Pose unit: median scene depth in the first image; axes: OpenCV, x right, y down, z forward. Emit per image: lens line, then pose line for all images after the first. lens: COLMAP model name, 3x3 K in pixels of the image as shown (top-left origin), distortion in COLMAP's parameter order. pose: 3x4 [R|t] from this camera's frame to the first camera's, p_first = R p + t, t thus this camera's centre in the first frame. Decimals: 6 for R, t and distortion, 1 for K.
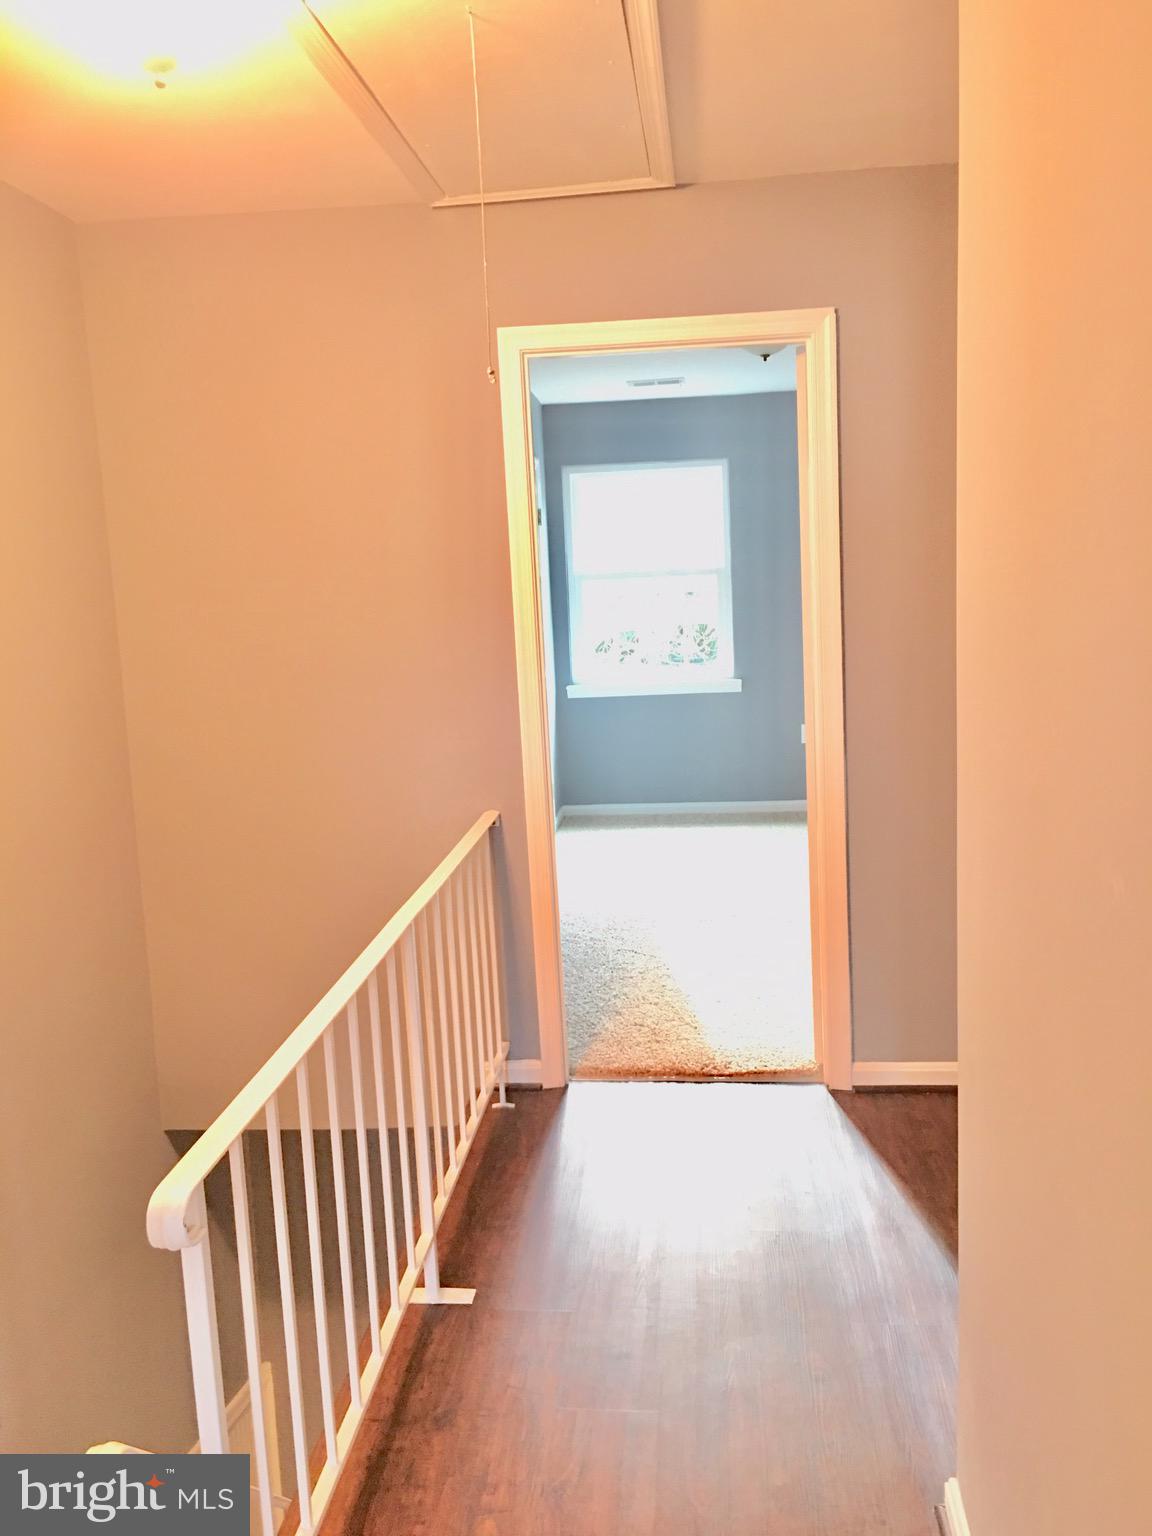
lens RADIAL K [[1303.9, 0, 574.1], [0, 1303.9, 763.1], [0, 0, 1]] dist [0.081653, -0.082466]
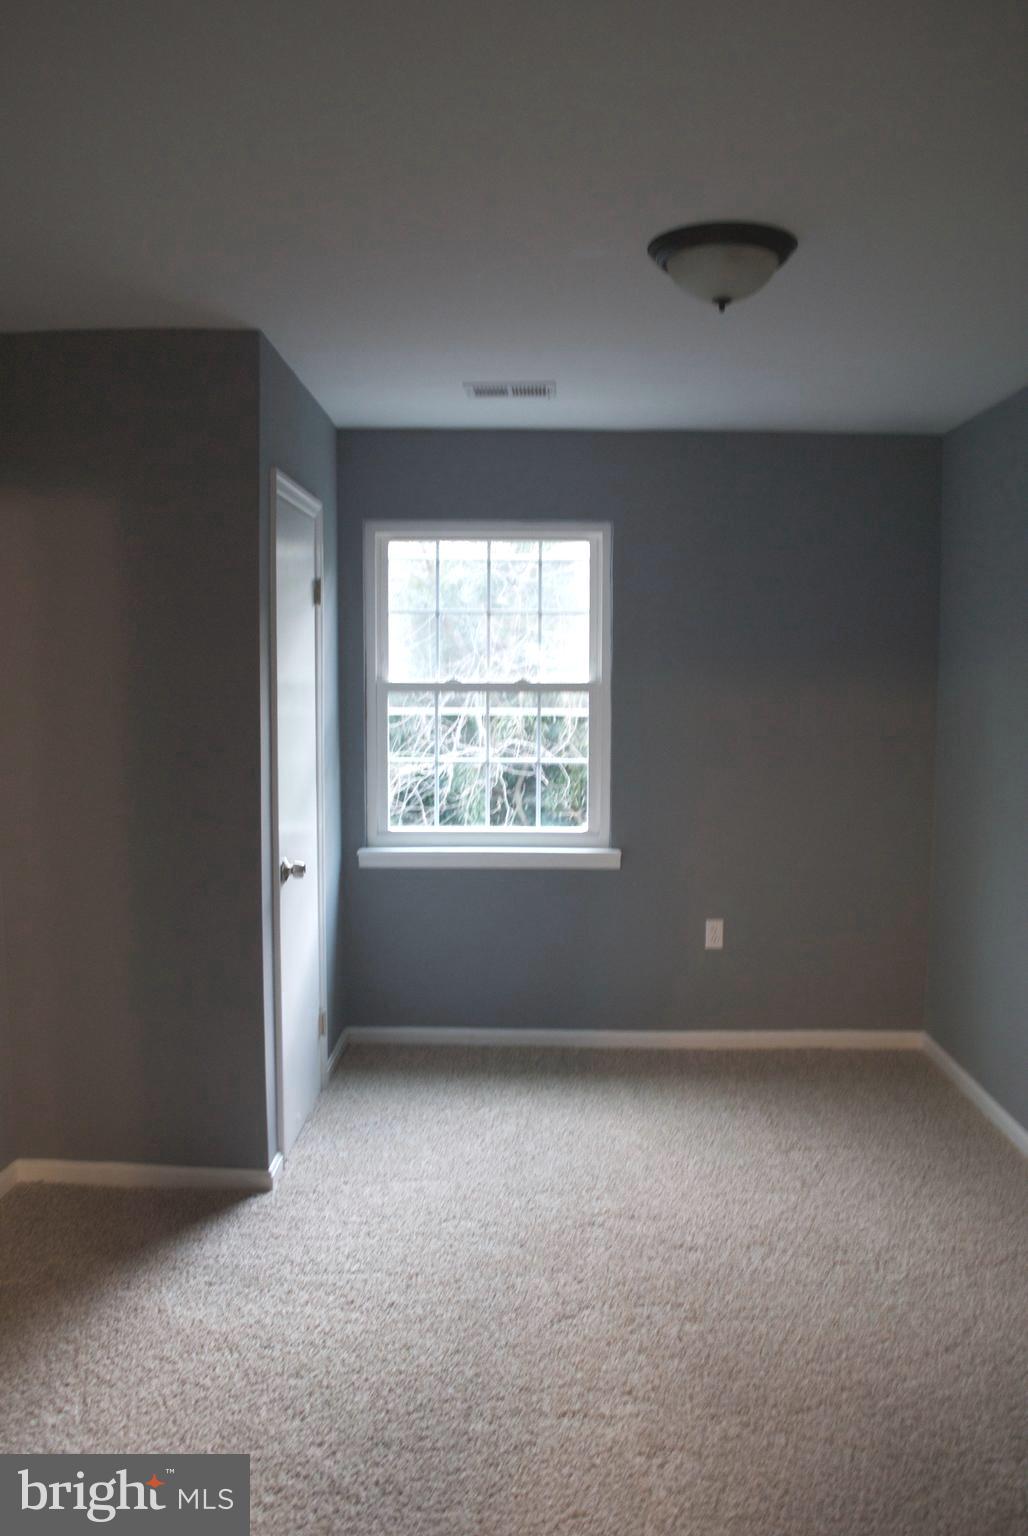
lens RADIAL K [[1221.1, 0, 524.3], [0, 1221.1, 808.9], [0, 0, 1]] dist [-0.079322, 0.009448]
pose [[0.995512, 0.038410, 0.086493, 0.034317], [-0.035877, 0.998886, -0.030660, -0.091313], [-0.087574, 0.027419, 0.995781, 0.543387]]
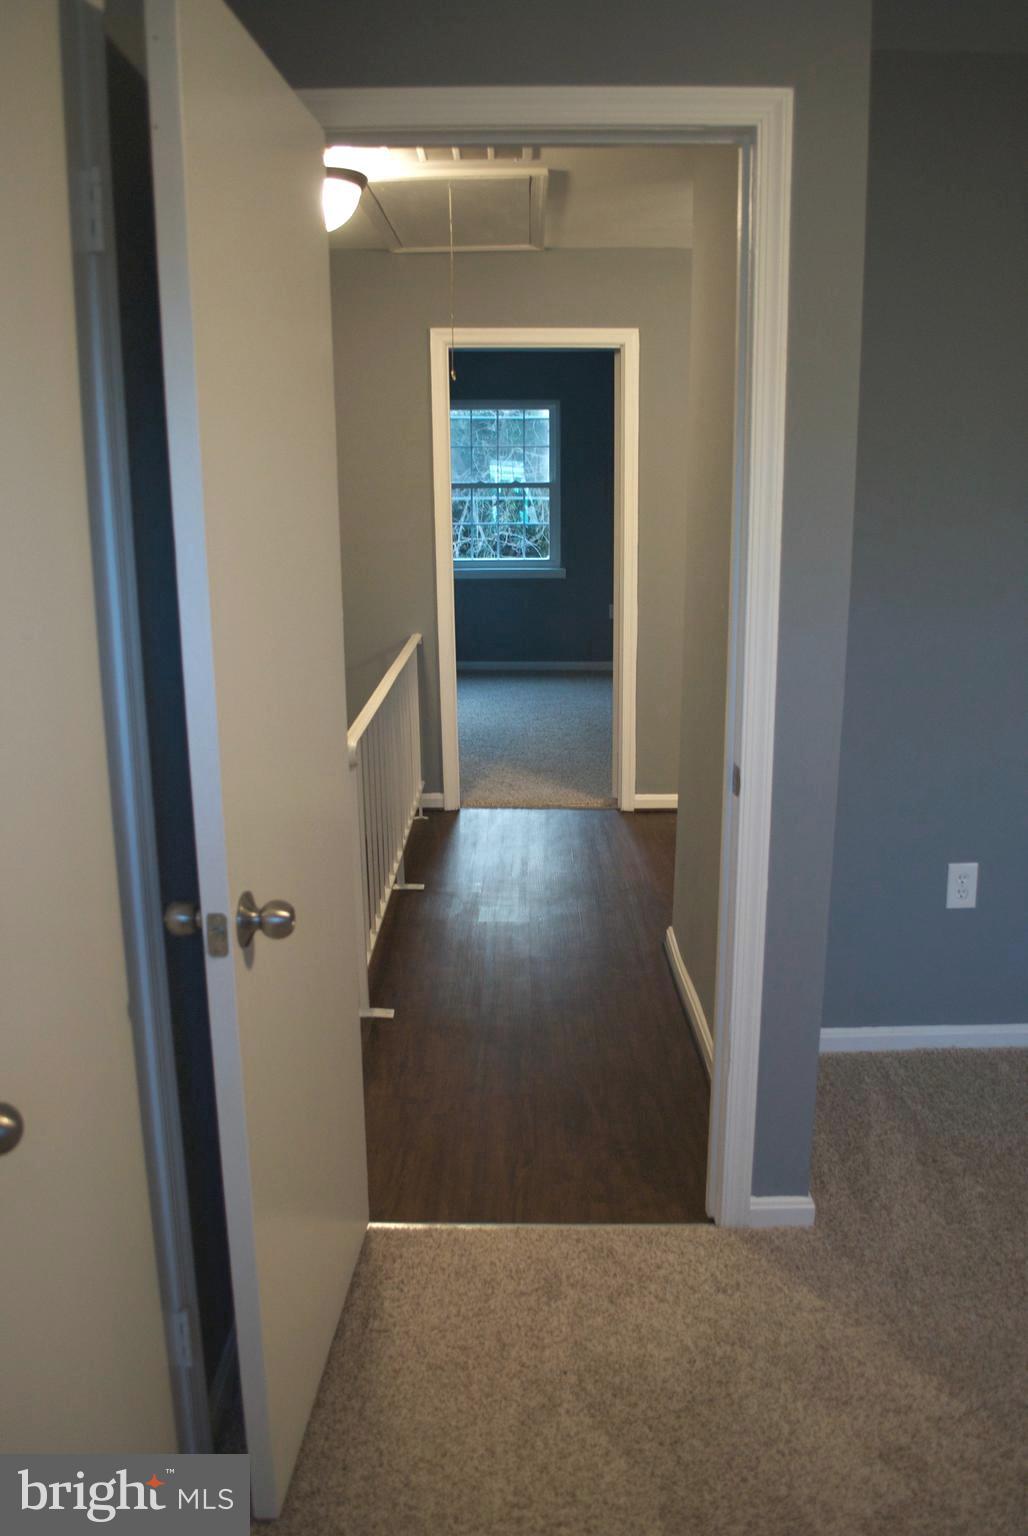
lens RADIAL K [[1221.1, 0, 509.7], [0, 1221.1, 767.2], [0, 0, 1]] dist [-0.079322, 0.009448]
pose [[0.995120, 0.019935, 0.096642, -0.062846], [-0.028459, 0.995745, 0.087642, 0.042298], [-0.094484, -0.089965, 0.991453, -0.335992]]
